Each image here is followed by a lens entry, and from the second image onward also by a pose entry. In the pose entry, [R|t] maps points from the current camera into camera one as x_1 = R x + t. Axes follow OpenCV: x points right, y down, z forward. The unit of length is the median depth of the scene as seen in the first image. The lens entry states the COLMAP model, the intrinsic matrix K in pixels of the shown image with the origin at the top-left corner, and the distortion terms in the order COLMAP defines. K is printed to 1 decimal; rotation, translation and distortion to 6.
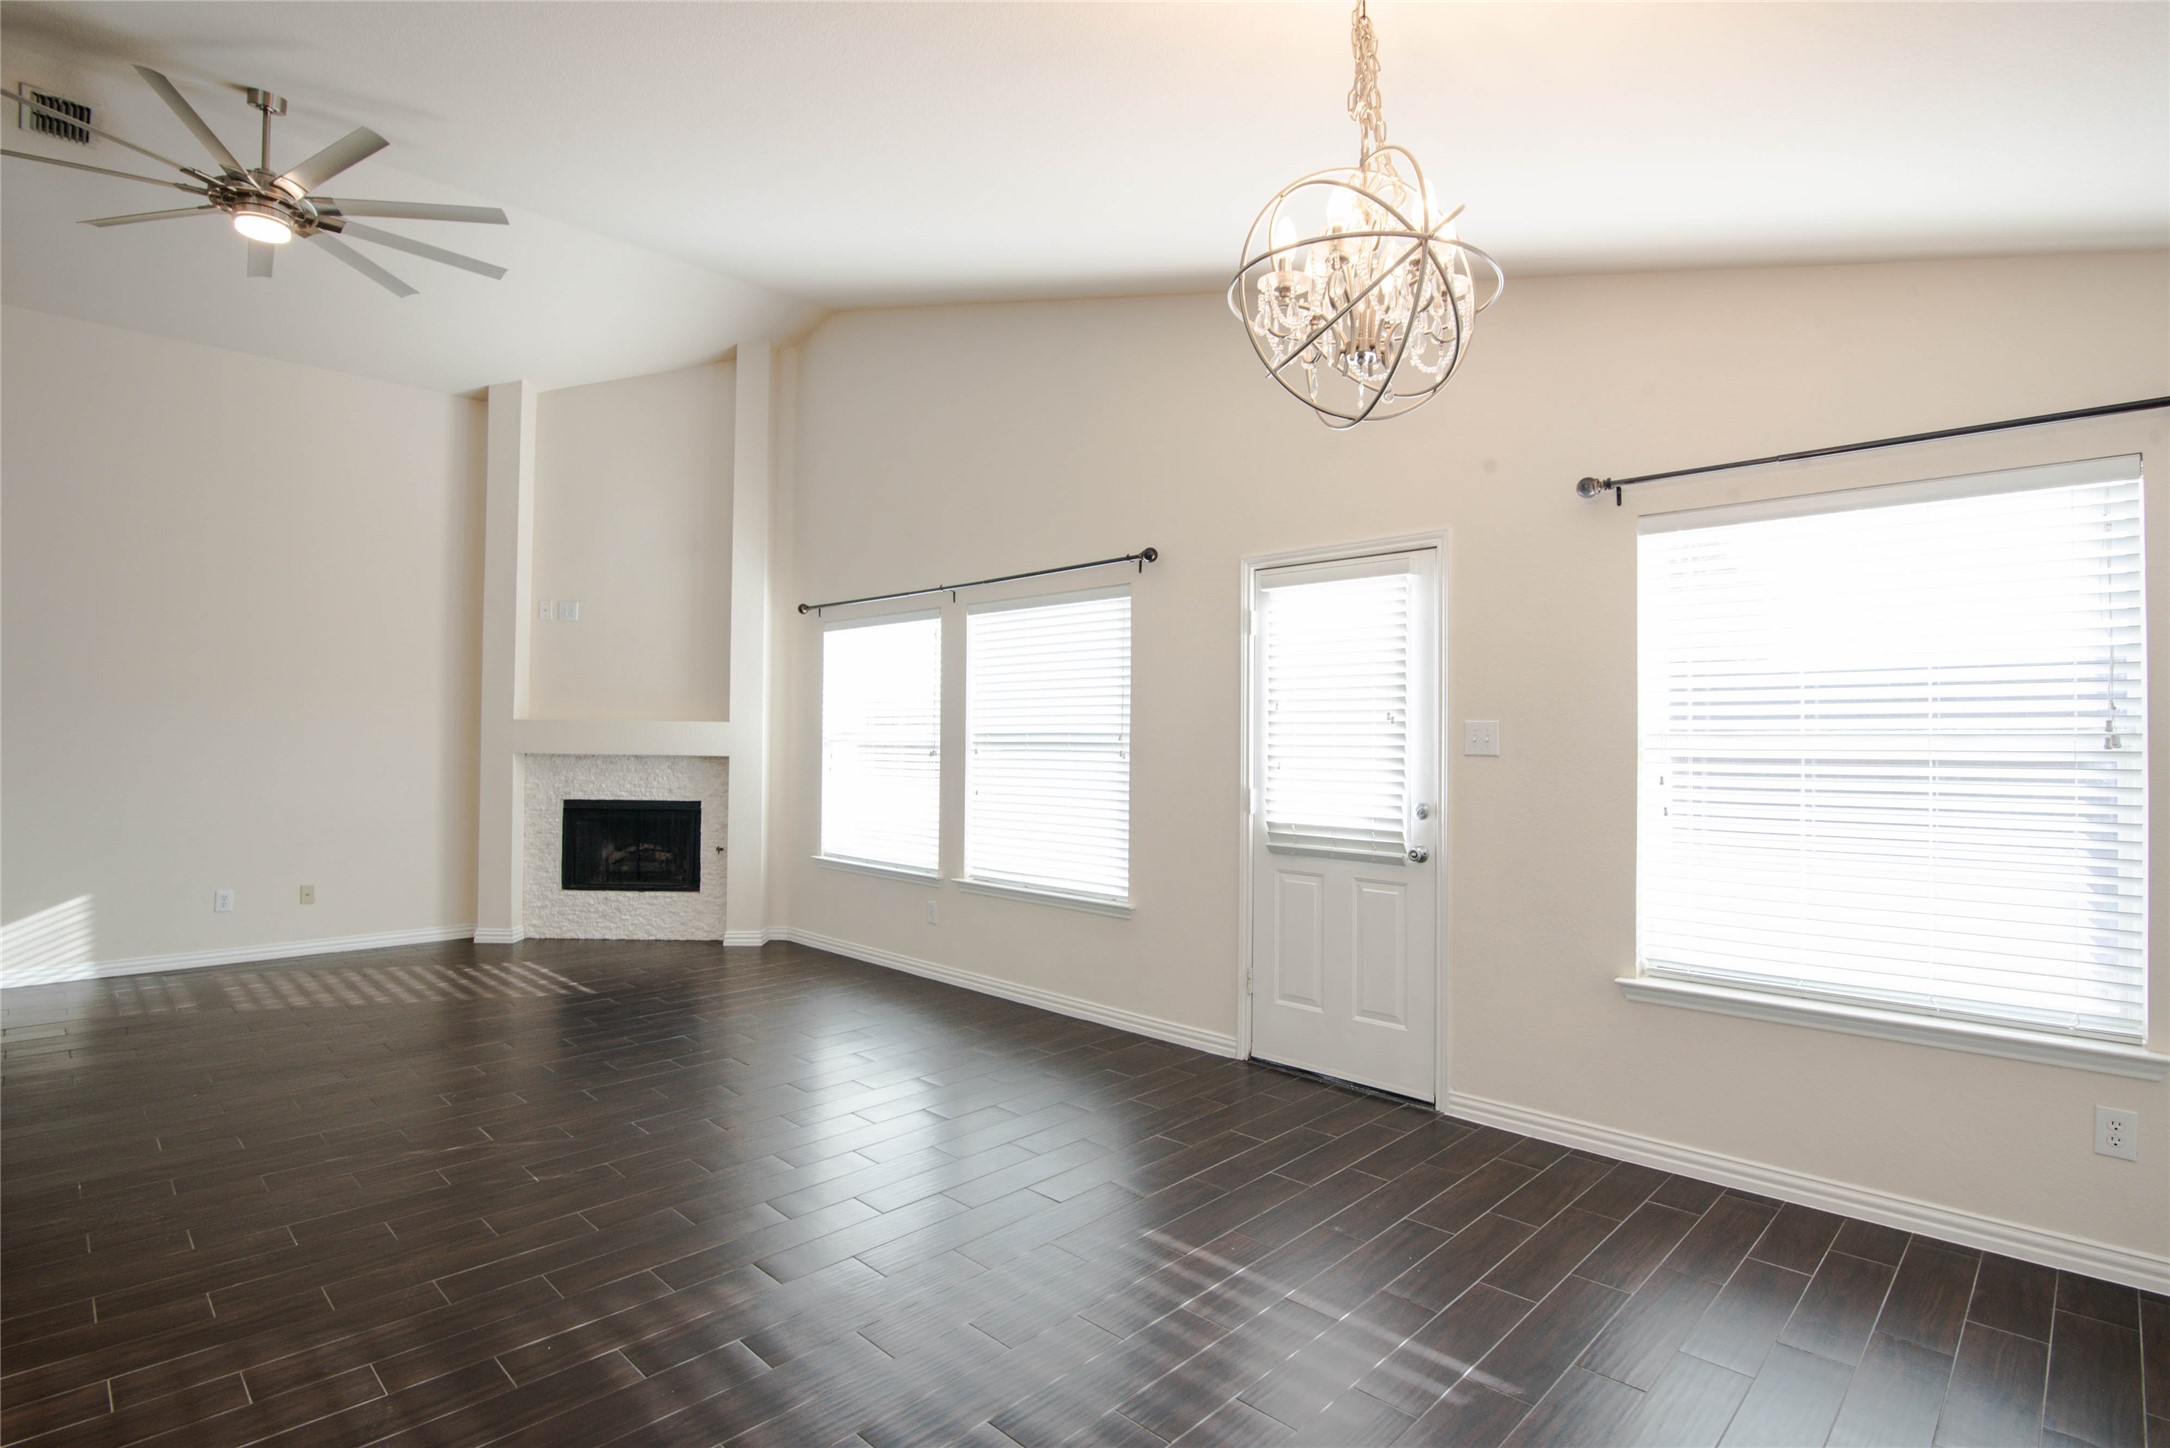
lens RADIAL K [[1068.5, 0, 1081.8], [0, 1068.5, 715.7], [0, 0, 1]] dist [-0.018240, -0.001060]
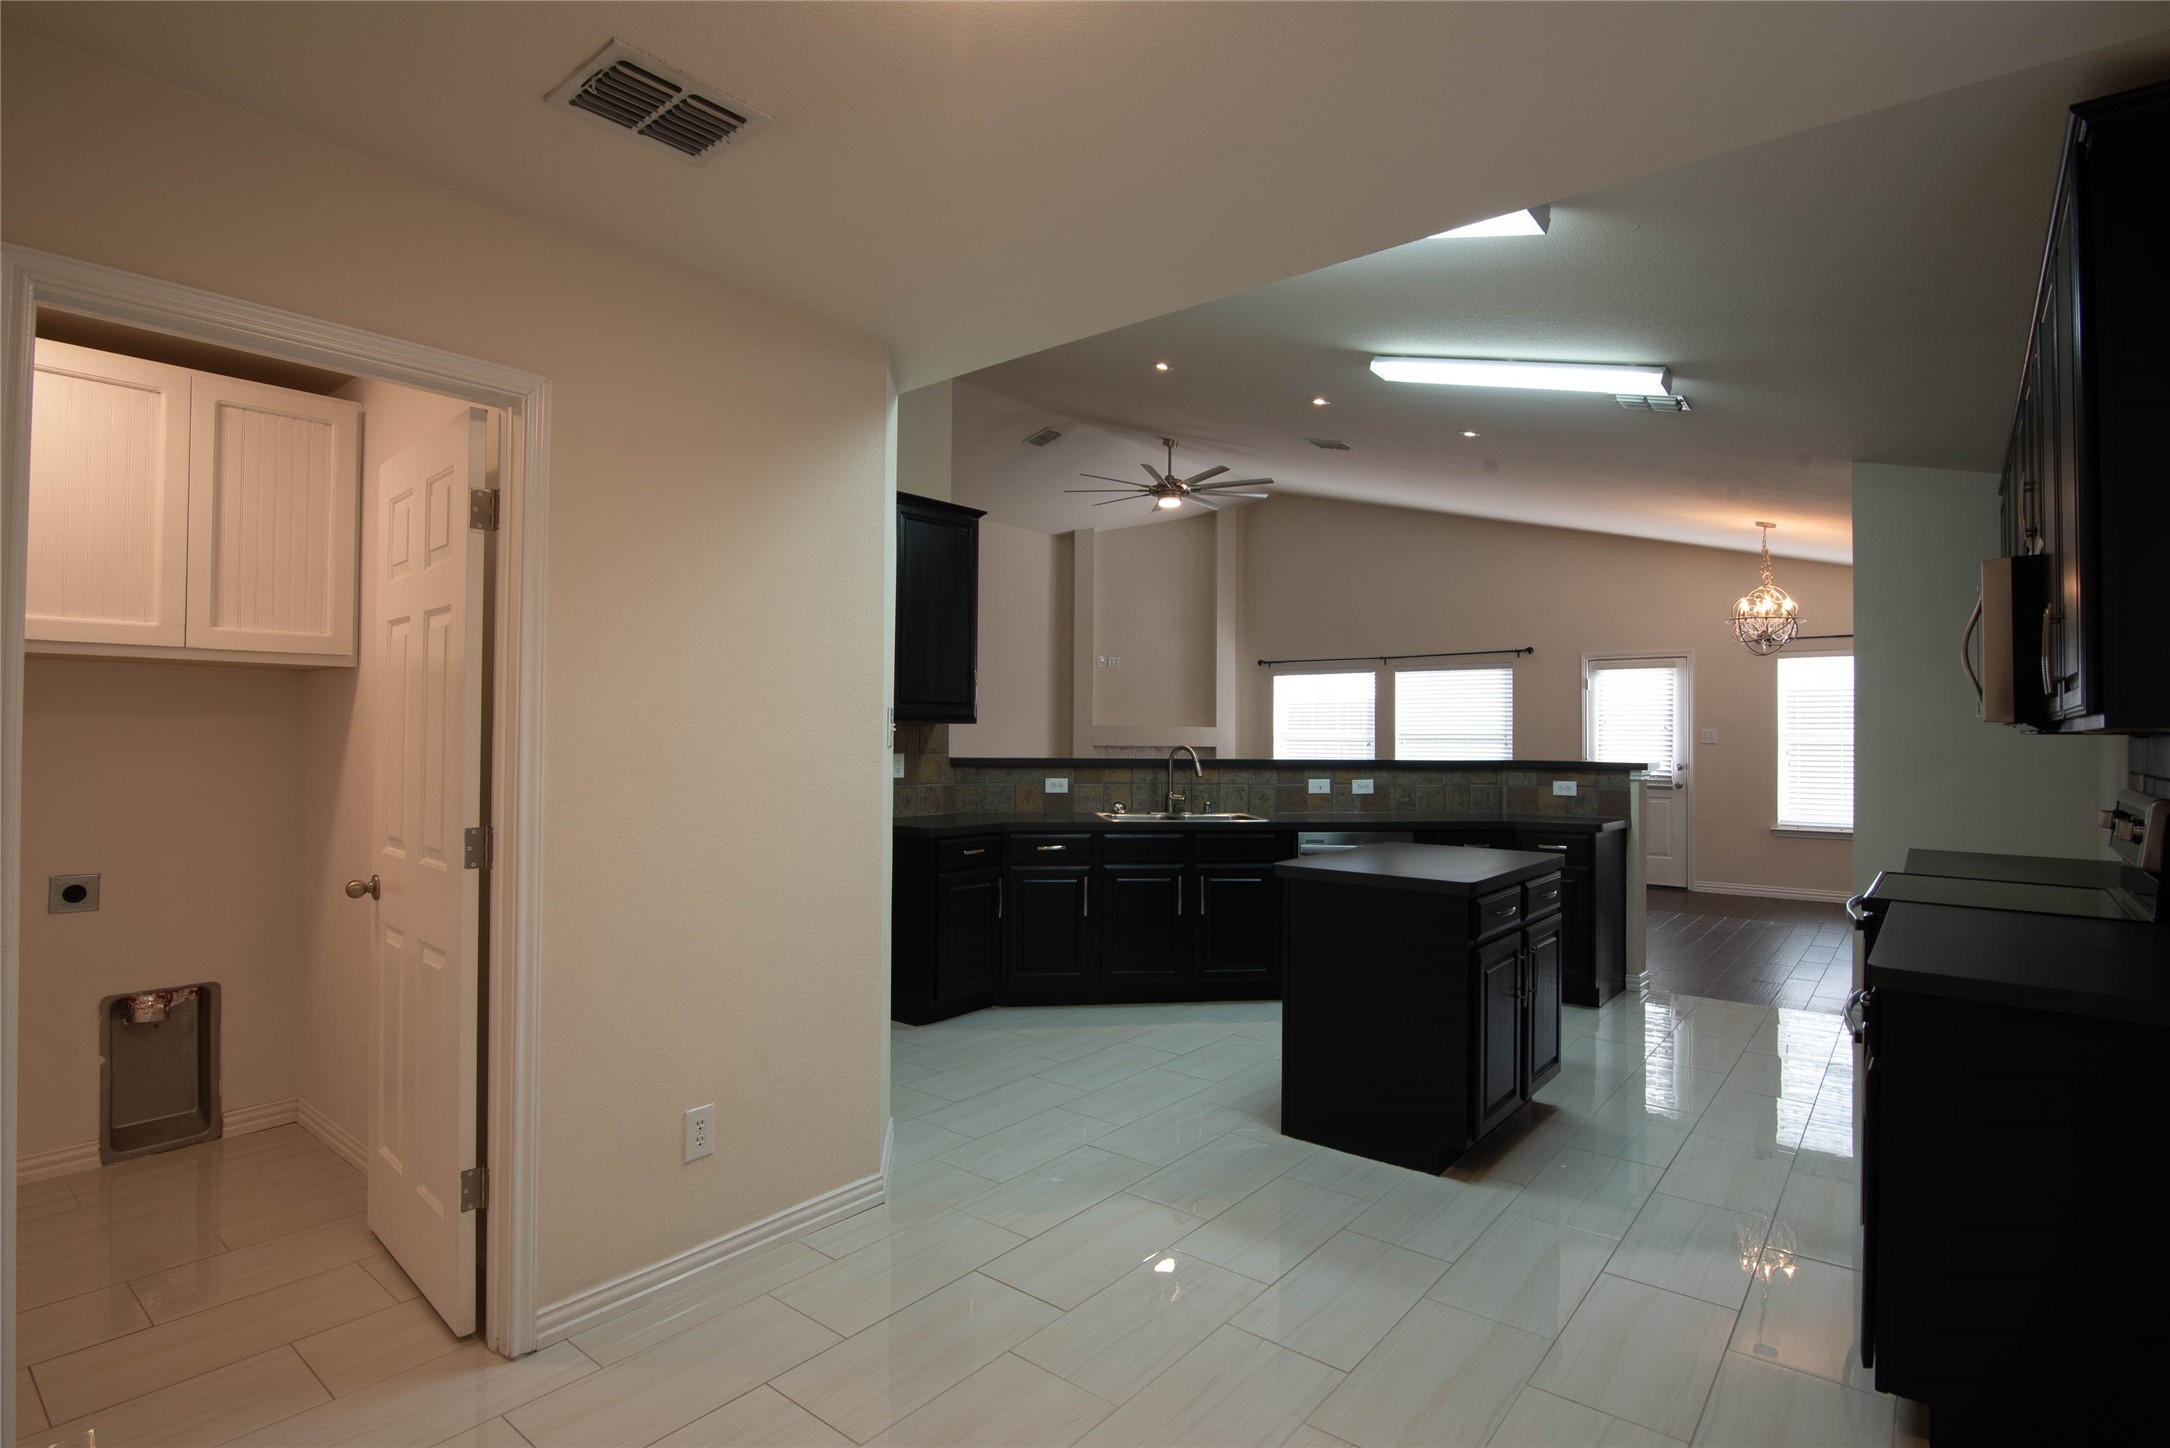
lens RADIAL K [[1068.5, 0, 1081.8], [0, 1068.5, 715.7], [0, 0, 1]] dist [-0.018240, -0.001060]
pose [[0.995651, 0.001273, 0.093157, -0.855539], [-0.001640, 0.999991, 0.003869, -0.022815], [-0.093151, -0.004005, 0.995644, -0.863657]]
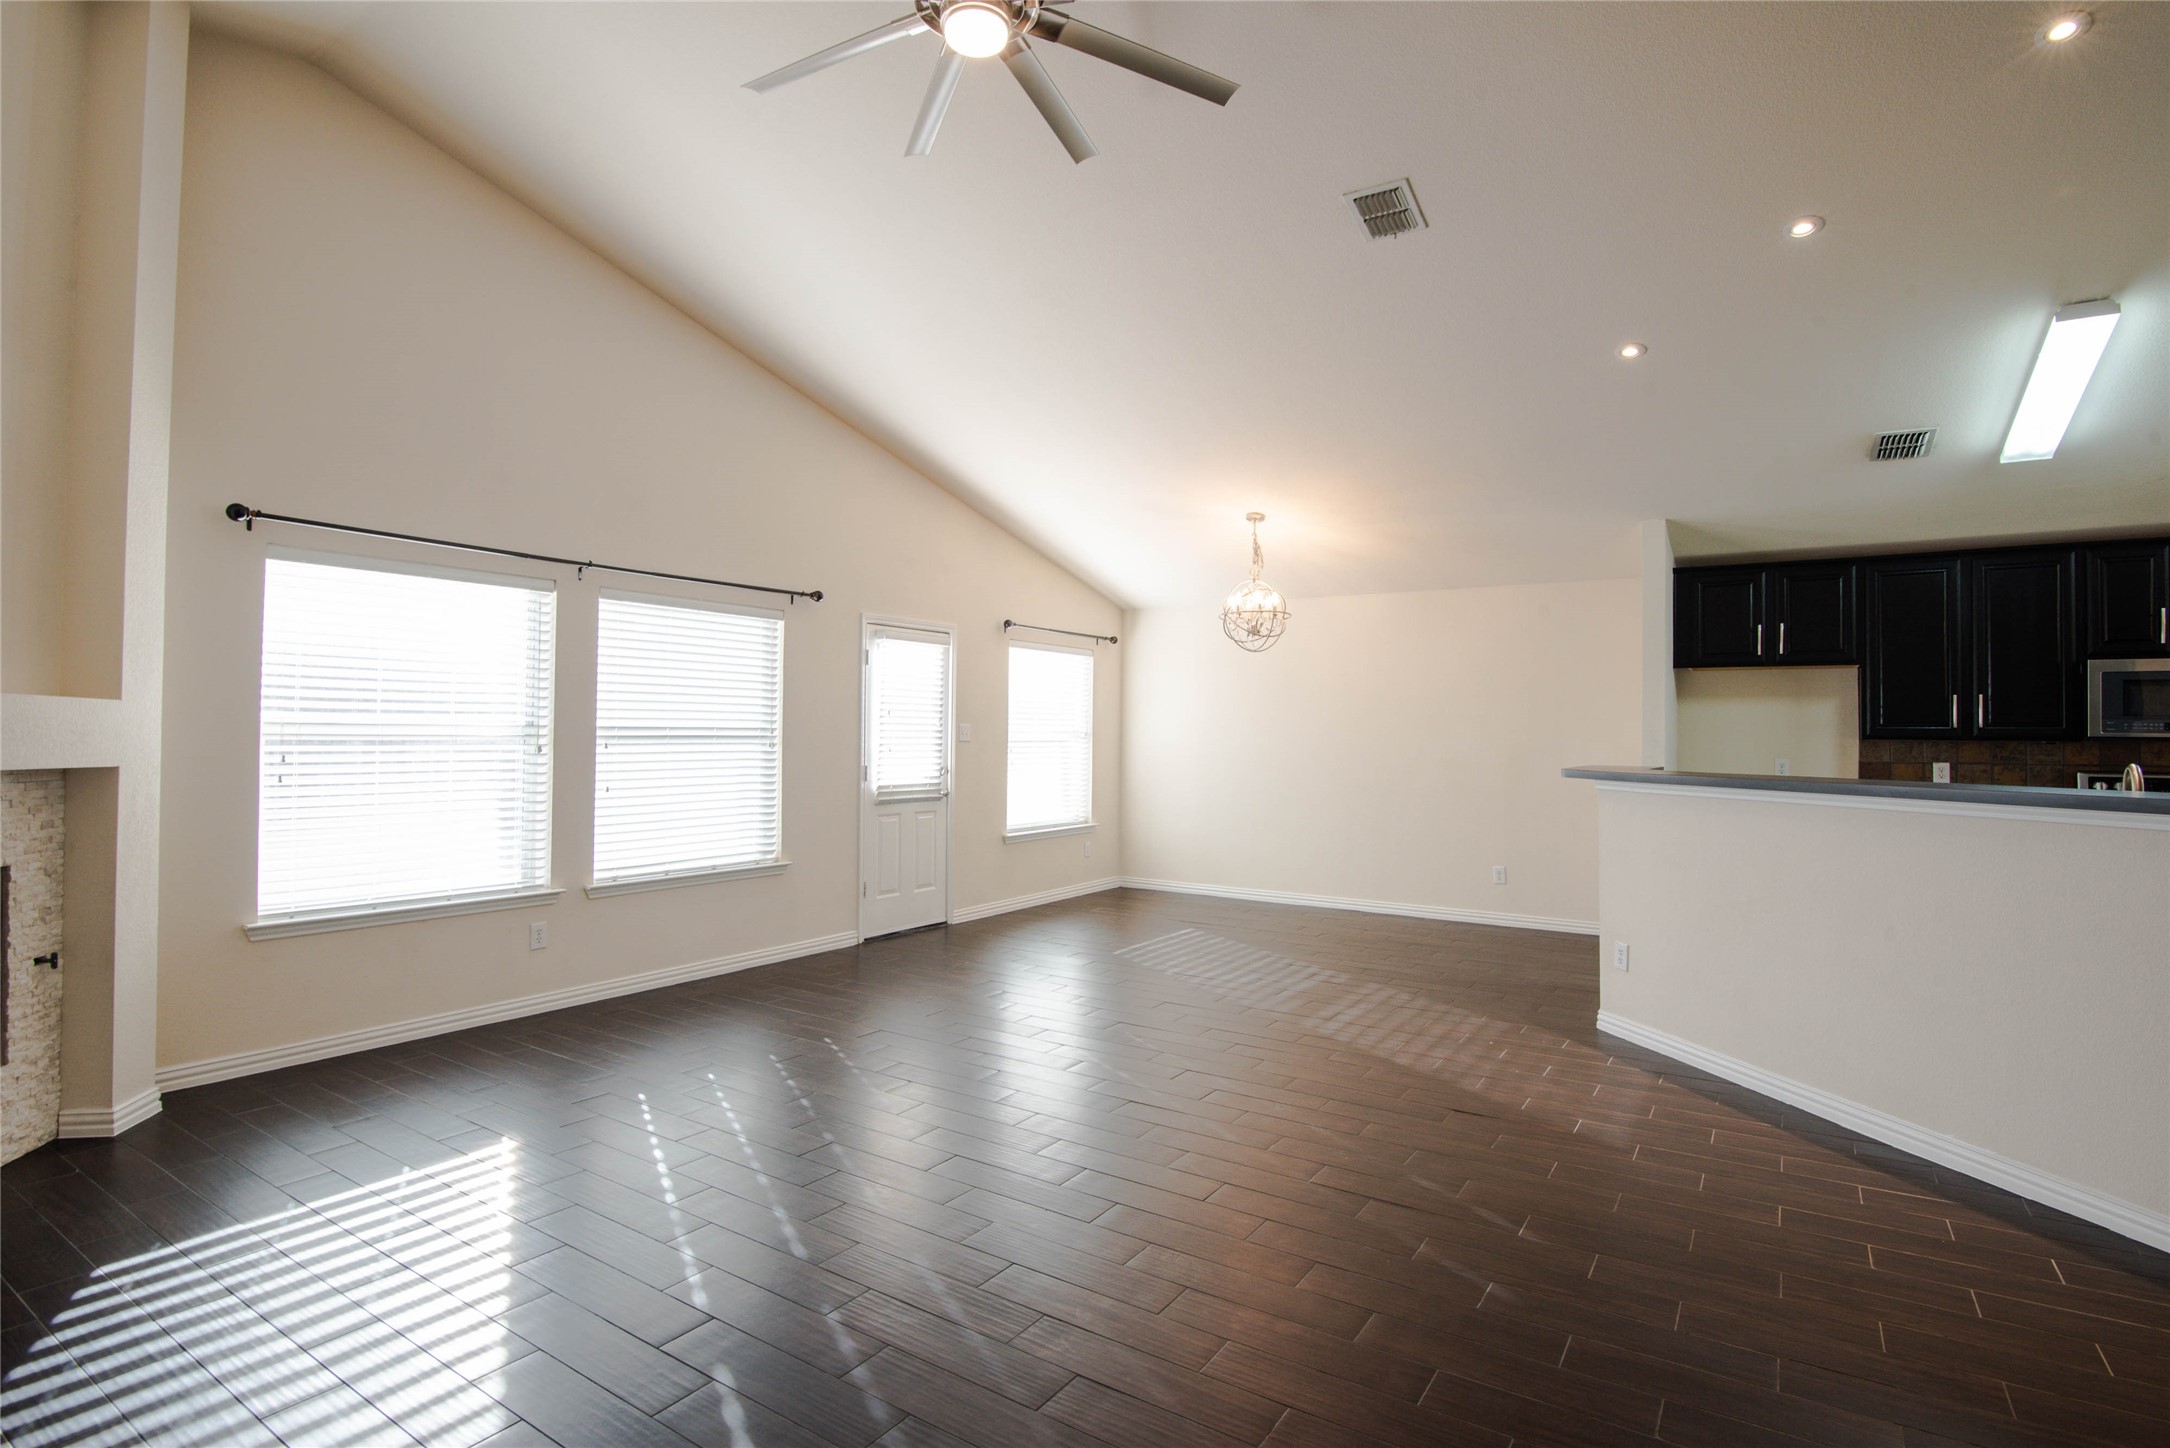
lens RADIAL K [[1068.5, 0, 1081.8], [0, 1068.5, 715.7], [0, 0, 1]] dist [-0.018240, -0.001060]
pose [[-0.192321, 0.009243, 0.981288, -1.100054], [-0.031005, 0.999399, -0.015491, 0.008660], [-0.980842, -0.033404, -0.191919, 0.772835]]
